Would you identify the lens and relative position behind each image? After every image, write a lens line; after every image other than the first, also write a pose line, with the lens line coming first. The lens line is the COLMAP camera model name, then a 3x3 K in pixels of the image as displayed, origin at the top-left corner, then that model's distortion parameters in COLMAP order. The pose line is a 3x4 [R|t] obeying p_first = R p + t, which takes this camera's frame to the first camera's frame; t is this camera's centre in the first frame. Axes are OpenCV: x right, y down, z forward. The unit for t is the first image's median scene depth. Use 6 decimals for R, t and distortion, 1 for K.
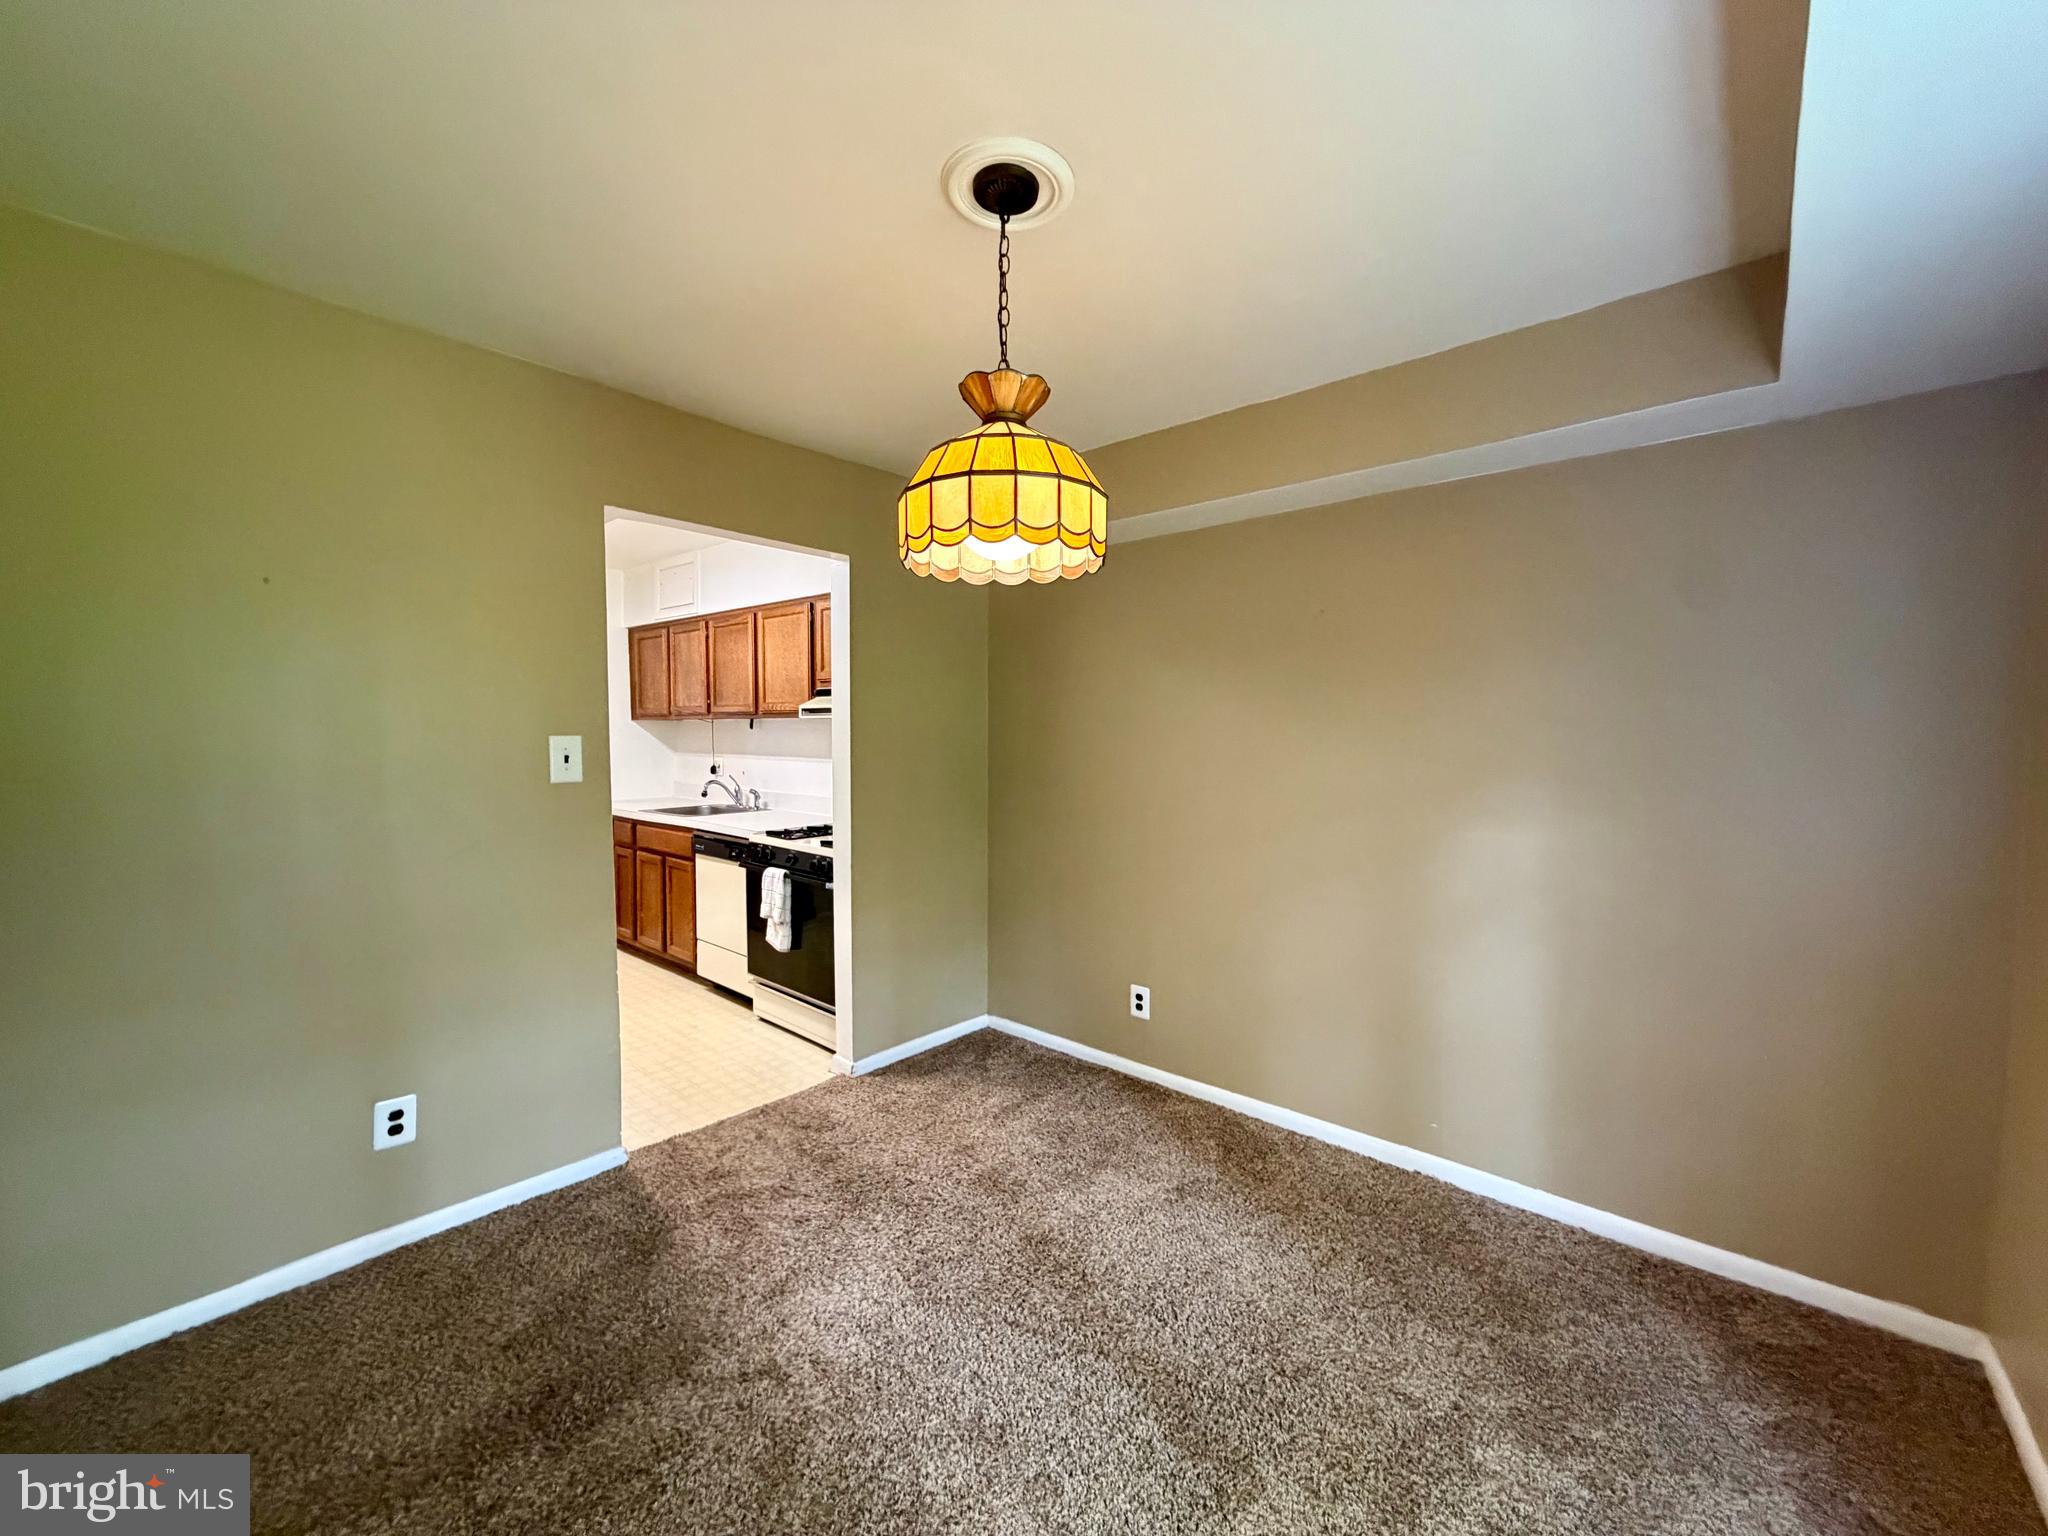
lens RADIAL K [[818.7, 0, 1022.2], [0, 818.7, 771.6], [0, 0, 1]] dist [-0.000720, -0.000028]
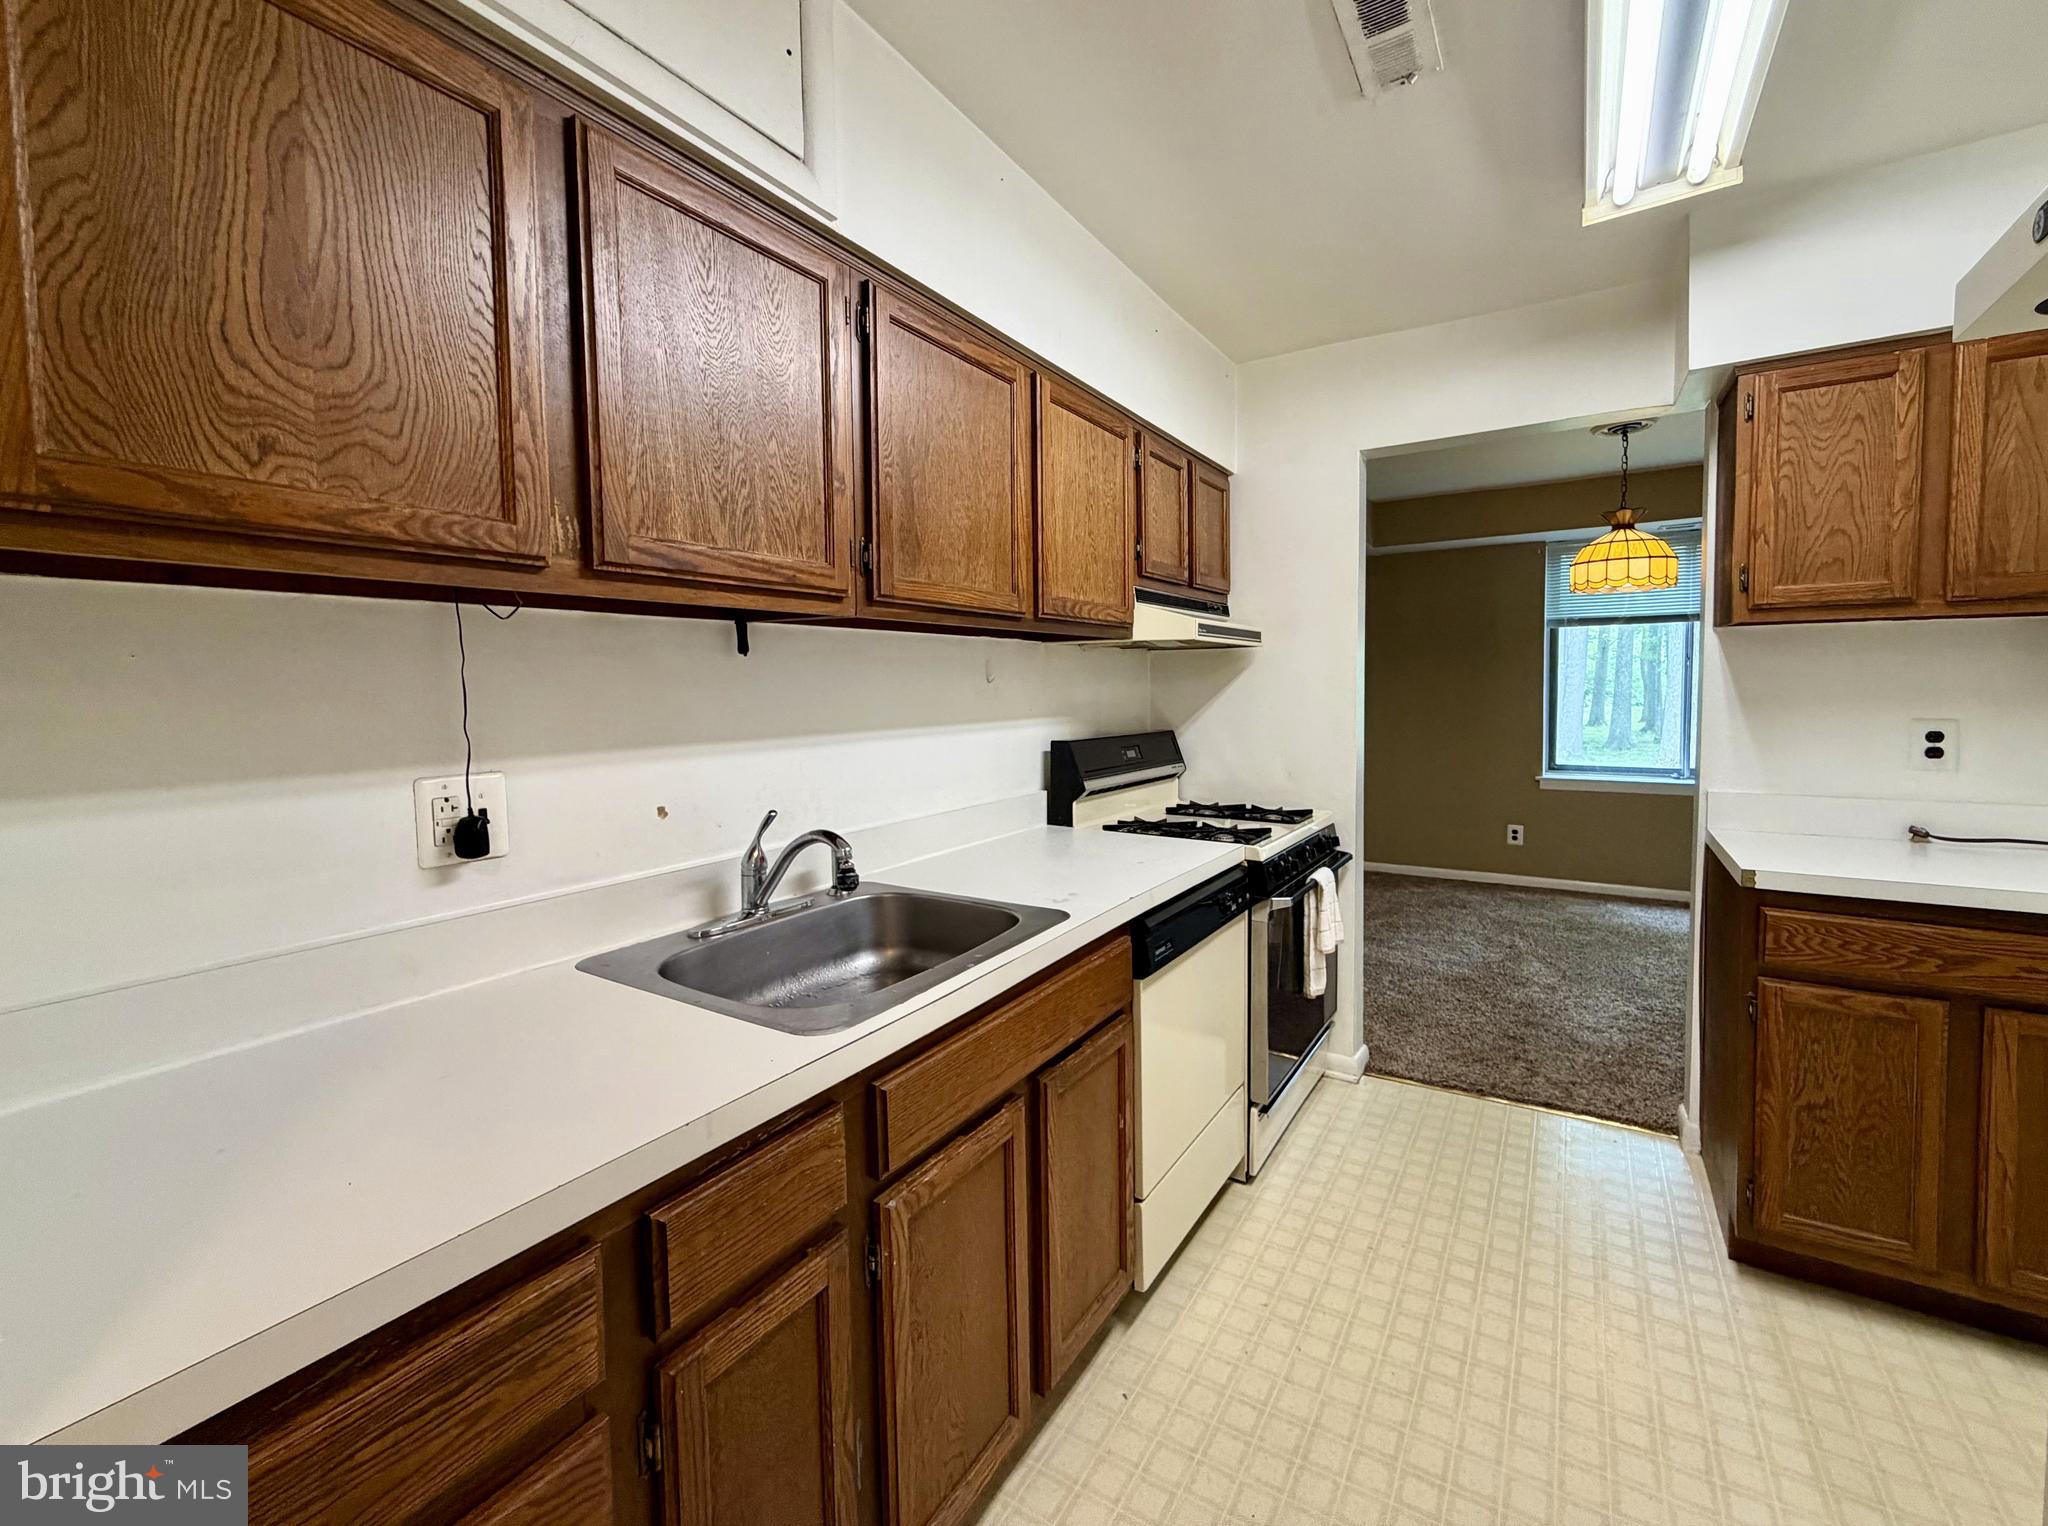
lens RADIAL K [[818.7, 0, 1086.6], [0, 818.7, 723.3], [0, 0, 1]] dist [-0.000720, -0.000028]
pose [[-0.168776, -0.052025, 0.984280, -0.803057], [0.063405, 0.995965, 0.063515, -0.046437], [-0.983613, 0.073129, -0.164796, 1.137577]]
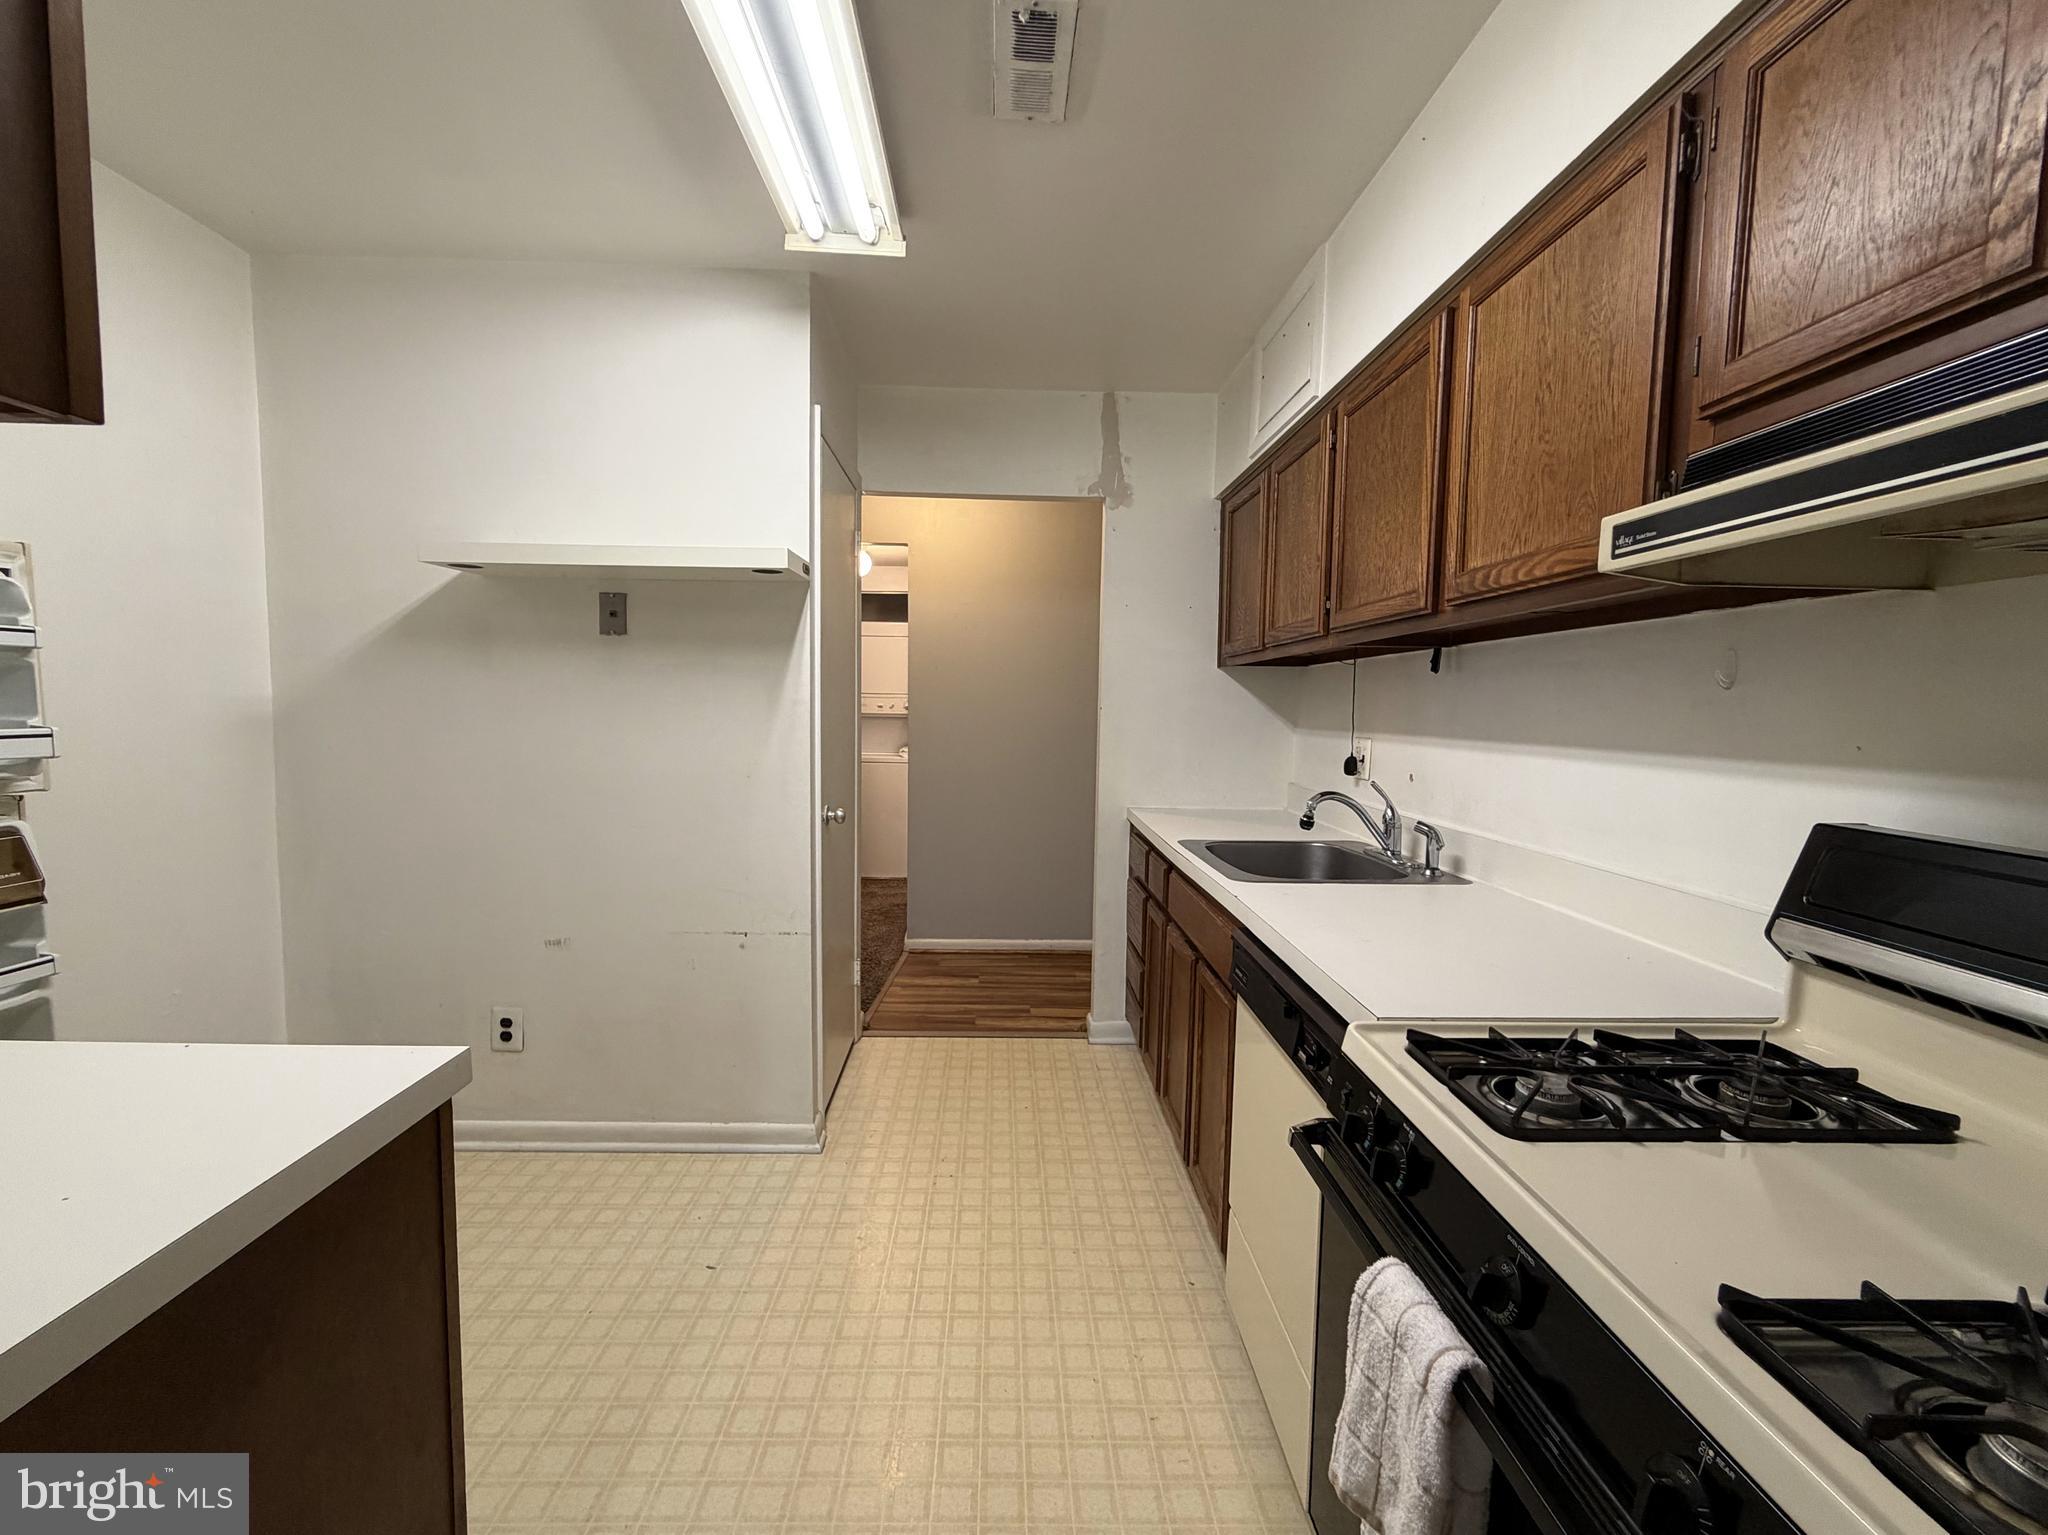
lens RADIAL K [[818.7, 0, 1023.0], [0, 818.7, 765.6], [0, 0, 1]] dist [-0.000720, -0.000028]
pose [[0.670048, 0.058051, -0.740044, -0.200804], [-0.052586, 0.998145, 0.030685, -0.009169], [0.740453, 0.018355, 0.671858, 0.704541]]
